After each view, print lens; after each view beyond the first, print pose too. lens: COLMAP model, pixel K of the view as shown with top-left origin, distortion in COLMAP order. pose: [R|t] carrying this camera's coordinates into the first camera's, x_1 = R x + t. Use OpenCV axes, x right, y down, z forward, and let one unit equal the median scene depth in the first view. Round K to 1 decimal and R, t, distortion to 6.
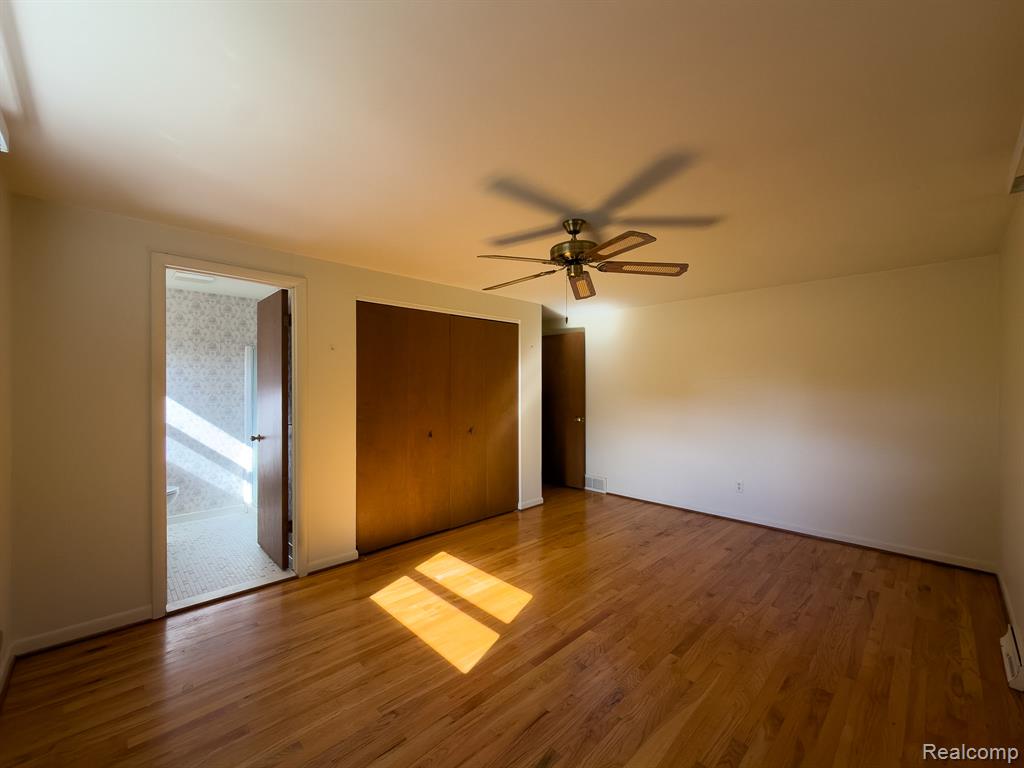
lens RADIAL K [[415.6, 0, 512.0], [0, 415.6, 384.0], [0, 0, 1]] dist [-0.000133, -0.000160]
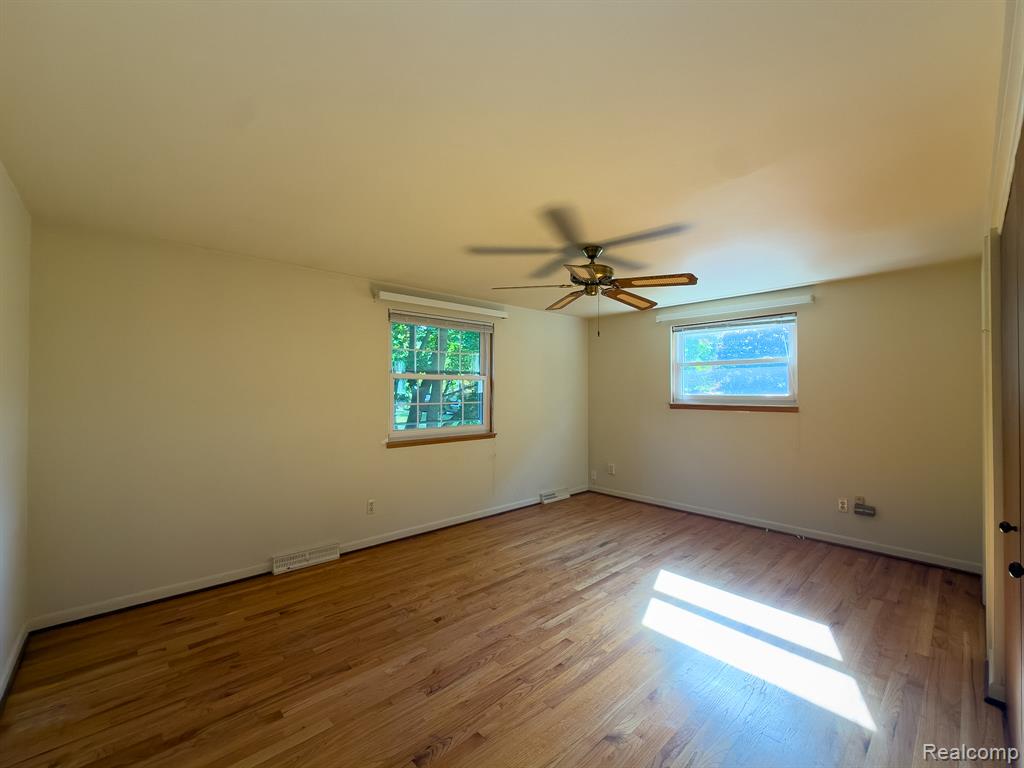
lens RADIAL K [[415.6, 0, 512.0], [0, 415.6, 384.0], [0, 0, 1]] dist [-0.000133, -0.000160]
pose [[-0.999747, -0.001695, 0.022436, 0.305363], [-0.002307, 0.999625, -0.027269, 0.031491], [-0.022381, -0.027314, -0.999376, 1.915252]]
